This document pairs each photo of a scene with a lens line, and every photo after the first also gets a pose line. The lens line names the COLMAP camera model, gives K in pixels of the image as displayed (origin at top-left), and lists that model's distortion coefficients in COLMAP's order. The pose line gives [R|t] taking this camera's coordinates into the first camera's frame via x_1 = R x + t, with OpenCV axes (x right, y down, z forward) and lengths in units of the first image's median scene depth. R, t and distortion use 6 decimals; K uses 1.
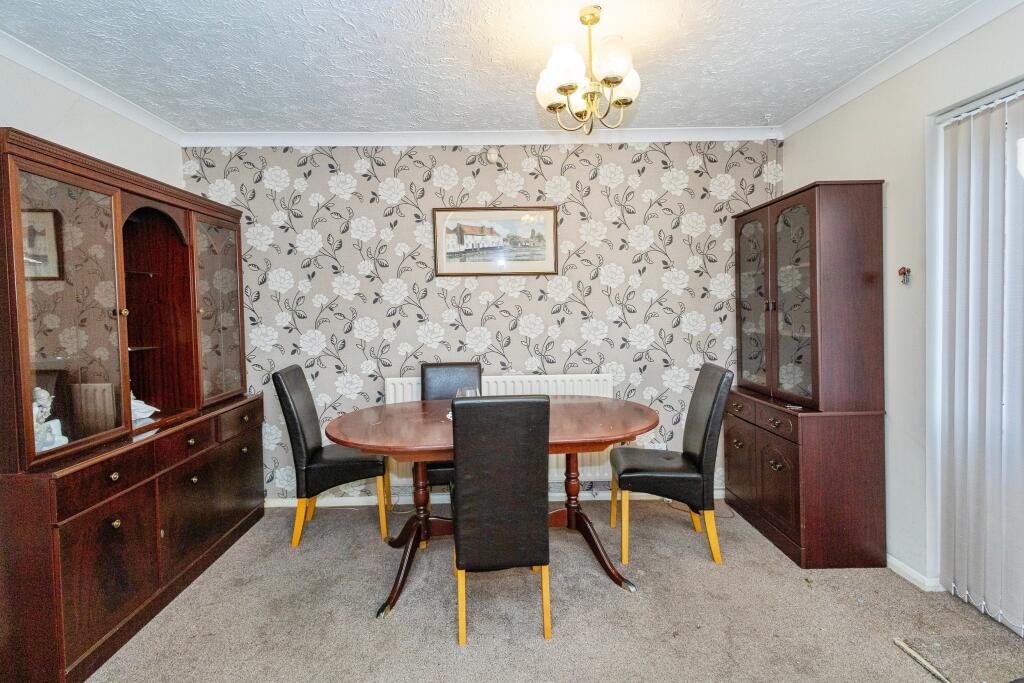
lens RADIAL K [[481.6, 0, 534.8], [0, 481.6, 327.7], [0, 0, 1]] dist [0.004276, 0.000119]
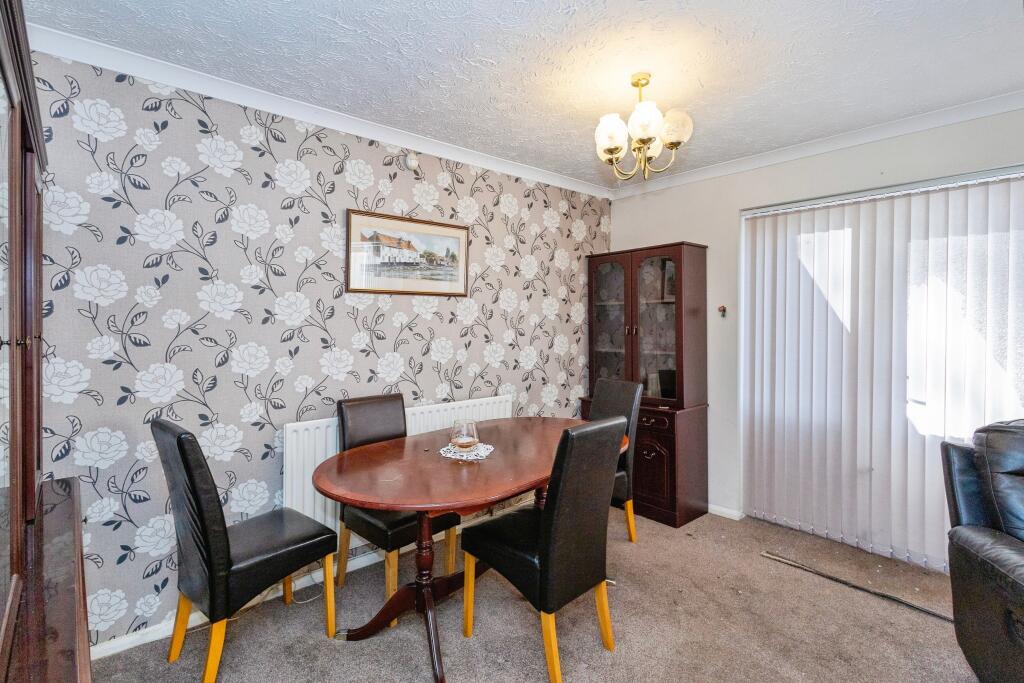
lens RADIAL K [[481.6, 0, 516.8], [0, 481.6, 331.2], [0, 0, 1]] dist [0.004276, 0.000119]
pose [[0.771977, 0.003941, 0.635638, -0.499599], [0.015284, 0.999577, -0.024759, -0.015381], [-0.635467, 0.028828, 0.771590, 0.189201]]
